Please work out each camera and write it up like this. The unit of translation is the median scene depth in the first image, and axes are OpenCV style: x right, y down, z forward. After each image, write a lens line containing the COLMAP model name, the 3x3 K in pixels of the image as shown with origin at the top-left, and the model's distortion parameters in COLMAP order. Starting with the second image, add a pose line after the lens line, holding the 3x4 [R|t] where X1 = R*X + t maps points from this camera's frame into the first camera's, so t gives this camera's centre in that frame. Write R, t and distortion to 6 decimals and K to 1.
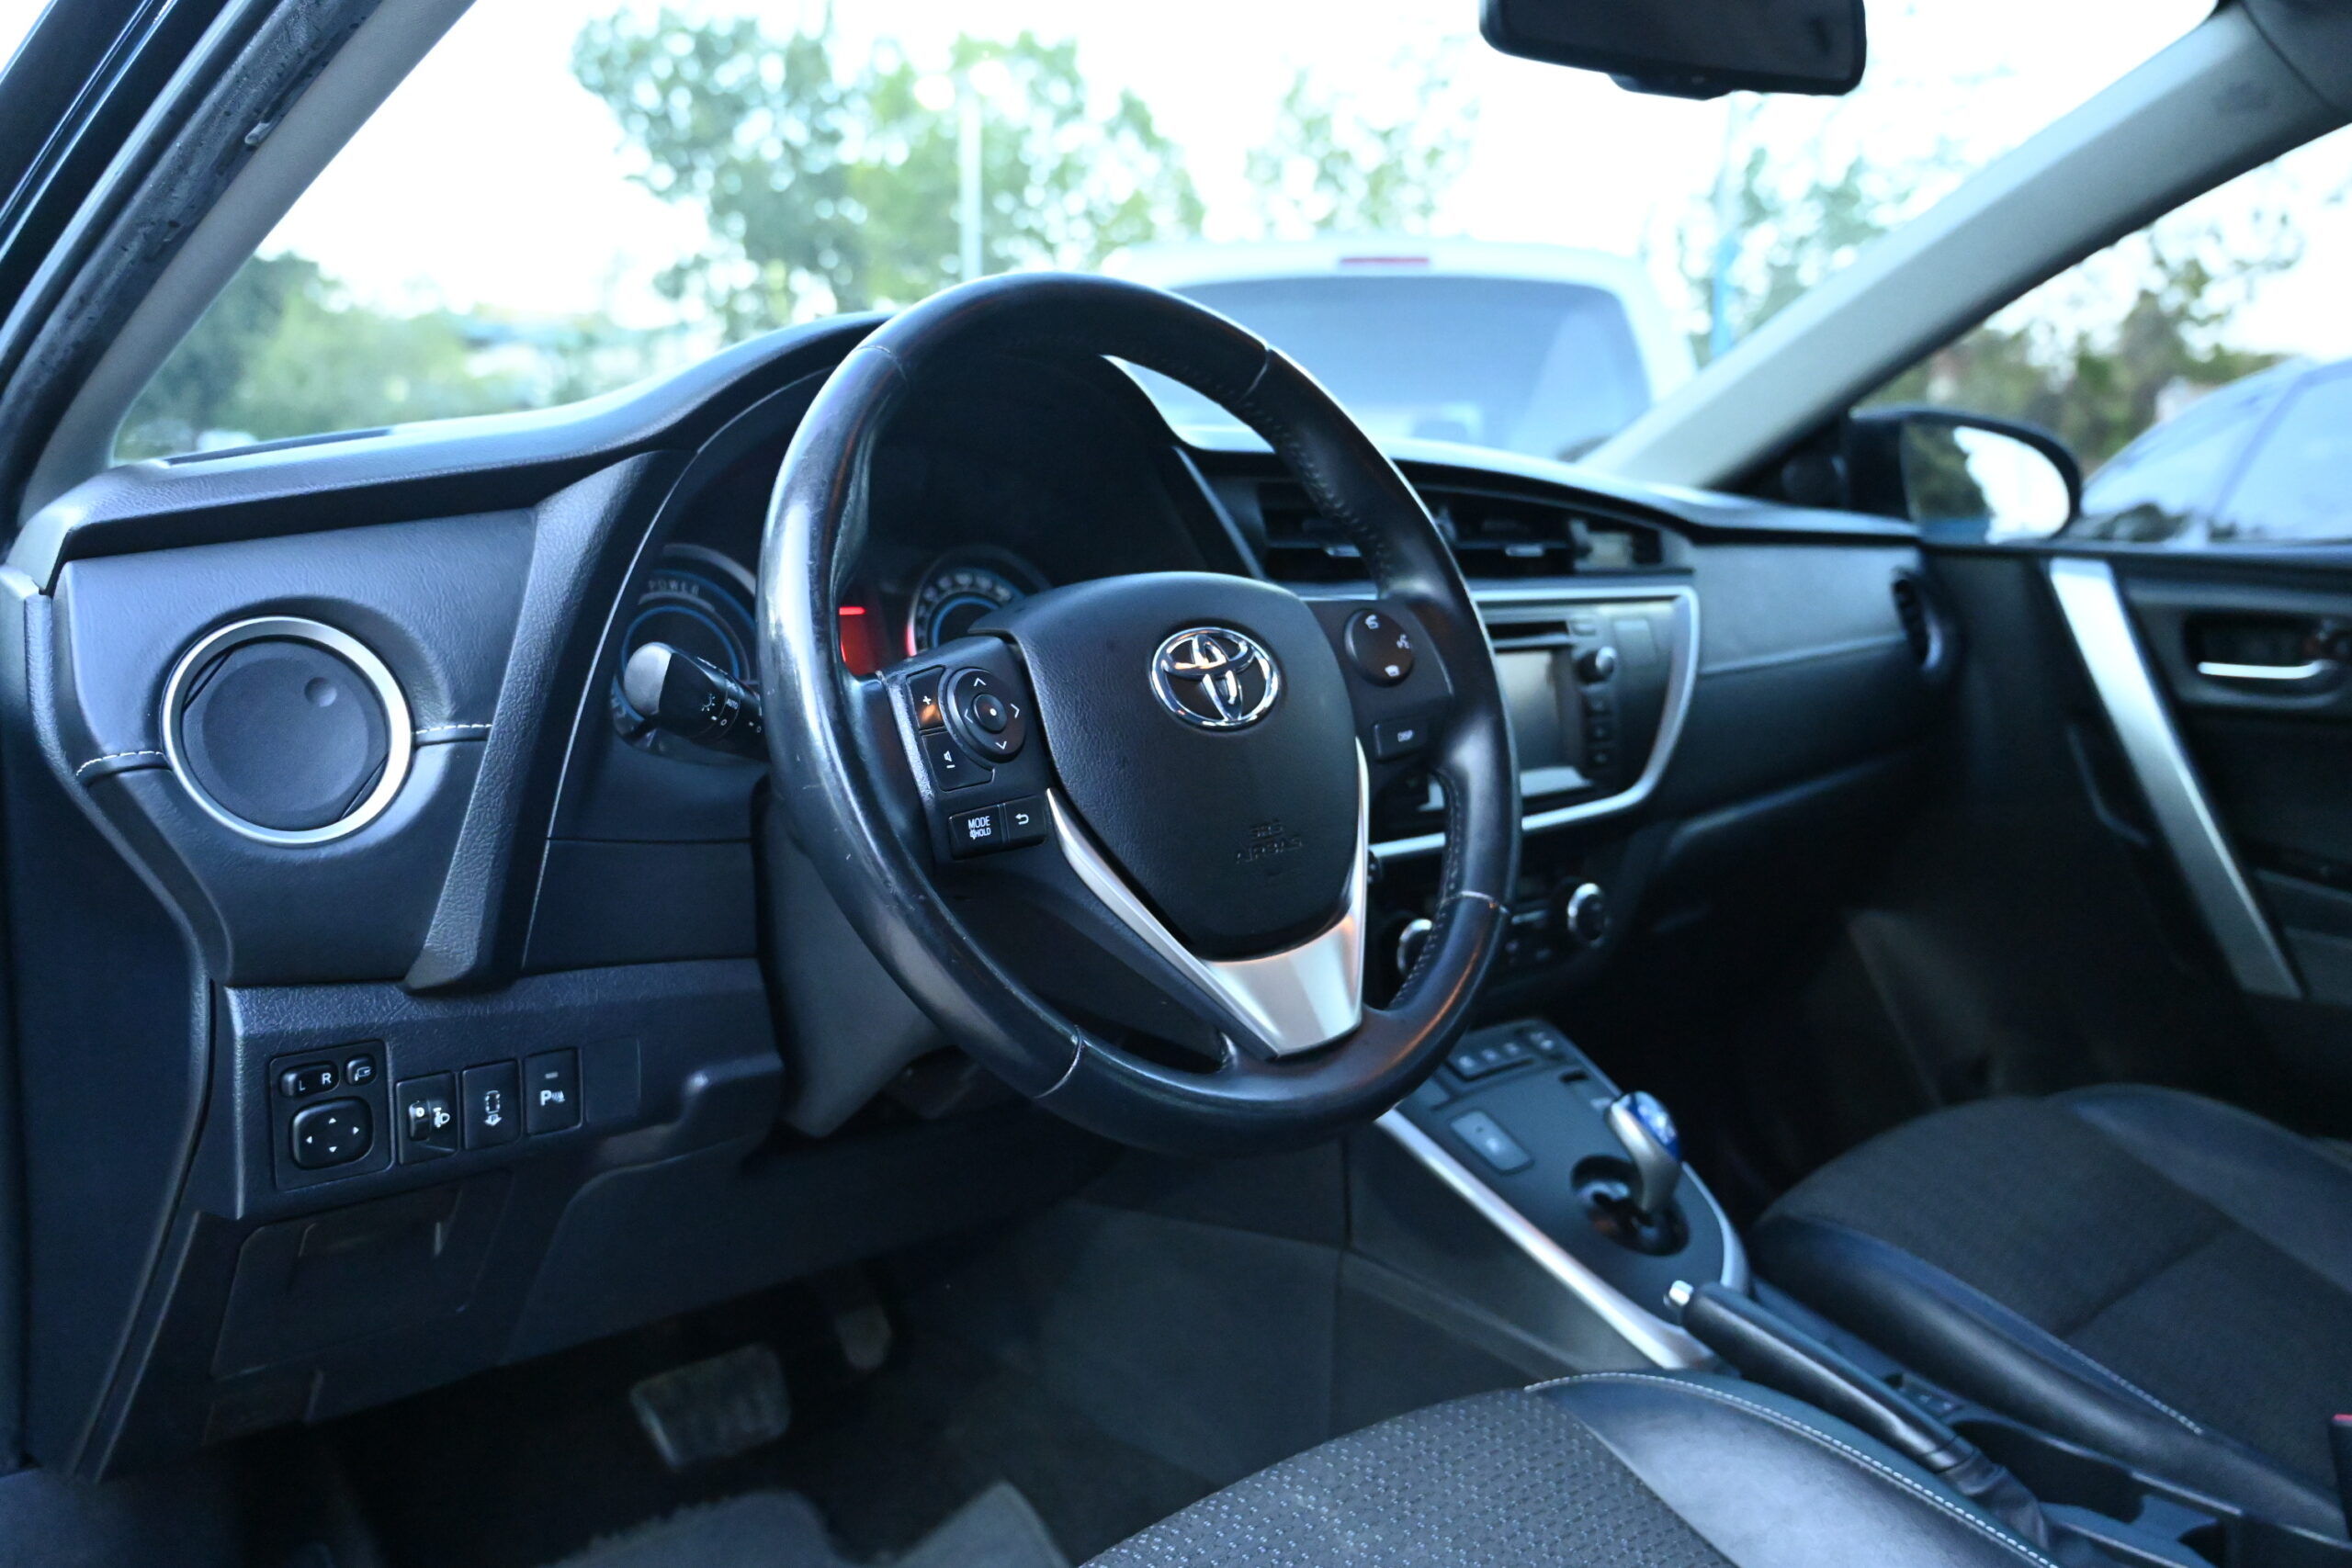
lens RADIAL K [[1950.6, 0, 1175.2], [0, 1950.6, 782.1], [0, 0, 1]] dist [-0.001851, 0.007119]
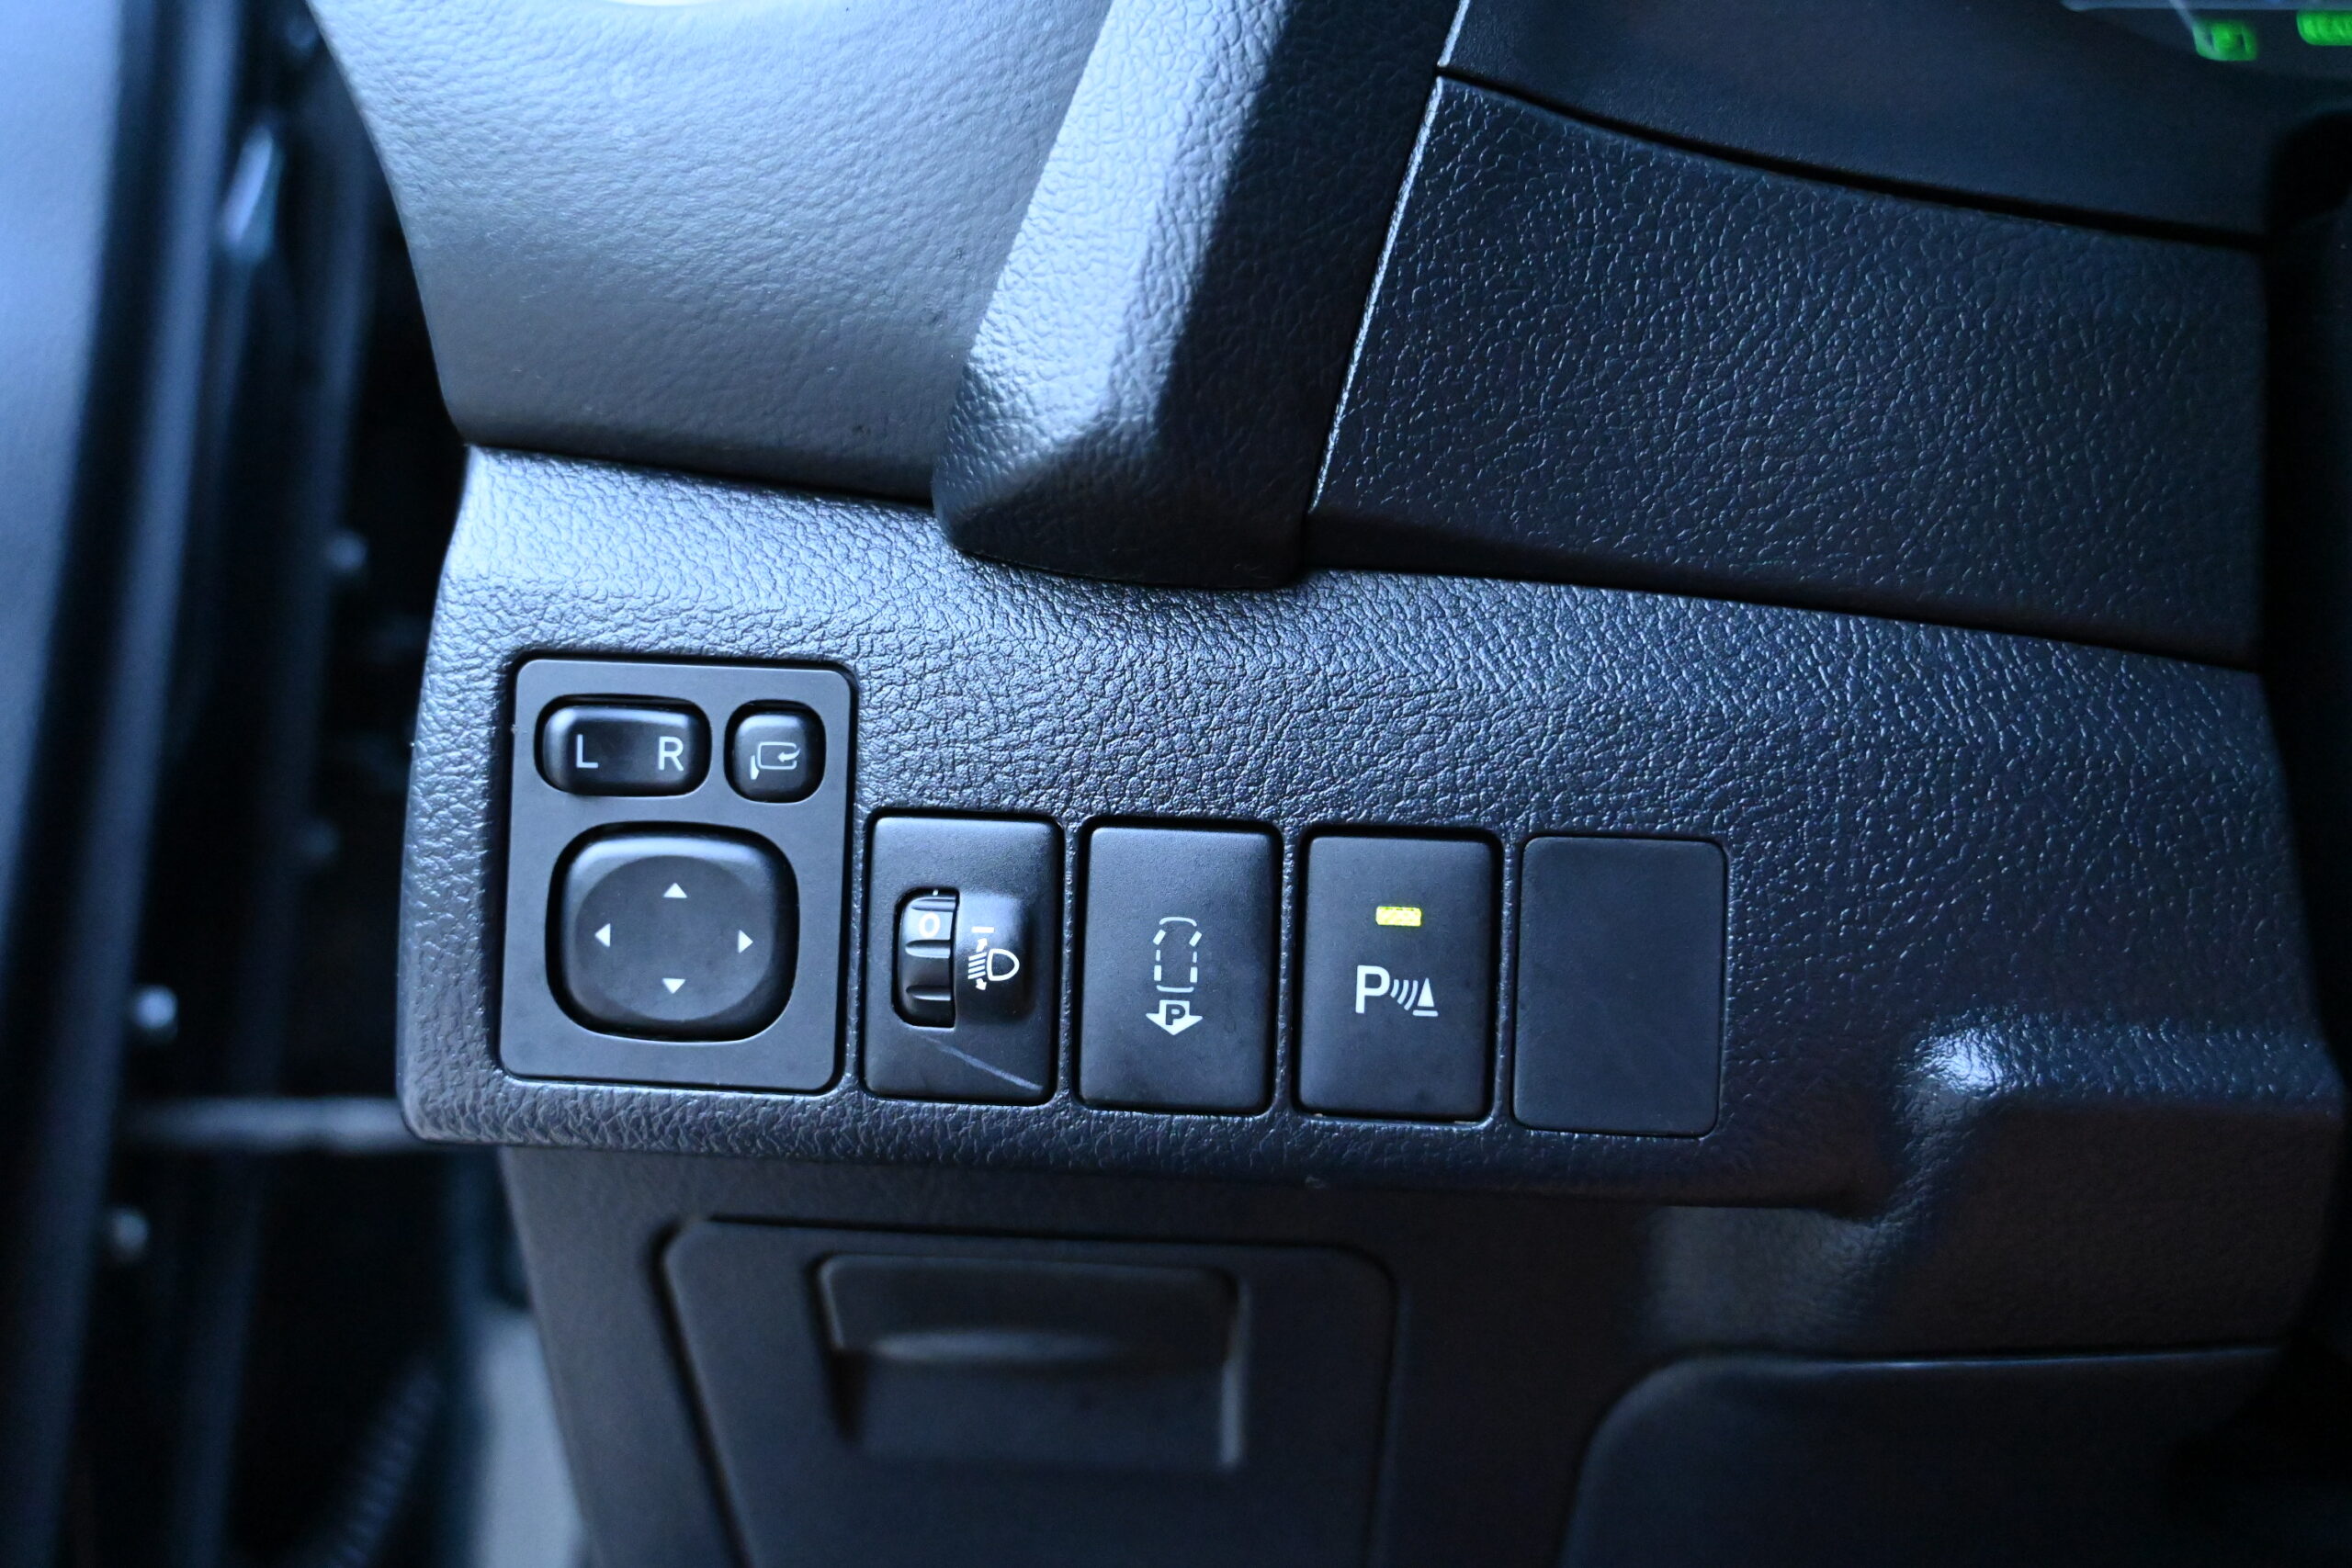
lens RADIAL K [[1693.1, 0, 1173.4], [0, 1693.1, 784.6], [0, 0, 1]] dist [0.001595, 0.000691]
pose [[0.693429, 0.009403, -0.720464, -0.163117], [-0.134087, 0.984132, -0.116212, 0.164548], [0.707938, 0.177190, 0.683686, 0.801626]]
